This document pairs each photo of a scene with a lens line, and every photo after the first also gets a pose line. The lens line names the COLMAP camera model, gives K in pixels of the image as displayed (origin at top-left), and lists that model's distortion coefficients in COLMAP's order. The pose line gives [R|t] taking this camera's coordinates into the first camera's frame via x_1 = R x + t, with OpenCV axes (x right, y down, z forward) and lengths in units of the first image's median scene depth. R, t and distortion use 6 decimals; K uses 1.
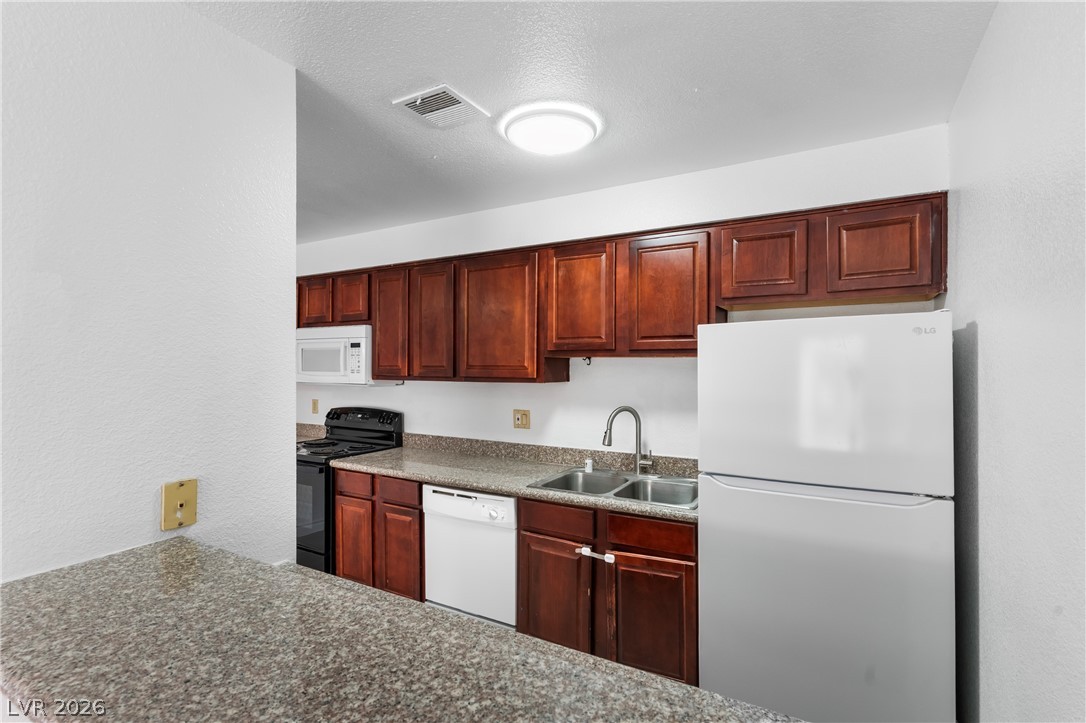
lens RADIAL K [[517.8, 0, 539.3], [0, 517.8, 365.3], [0, 0, 1]] dist [0.002427, 0.000230]
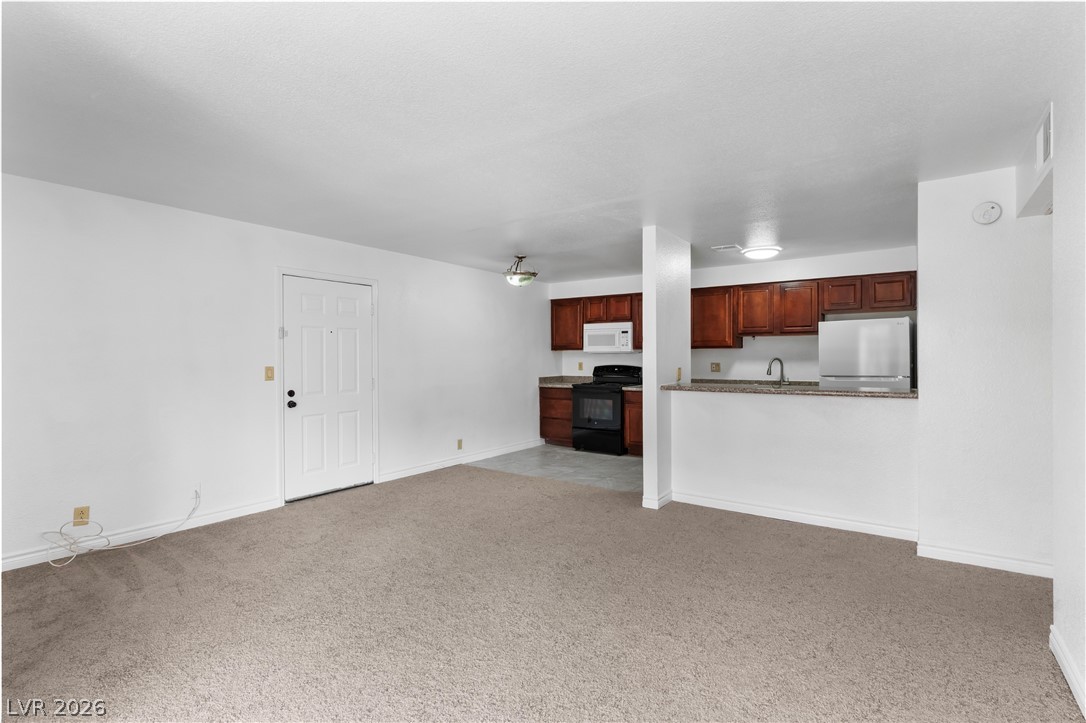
lens RADIAL K [[512.4, 0, 543.8], [0, 512.4, 358.4], [0, 0, 1]] dist [0.002283, 0.000349]
pose [[0.995268, -0.003520, -0.097107, -0.585400], [0.004065, 0.999977, 0.005416, 0.062447], [0.097086, -0.005785, 0.995259, -1.227757]]
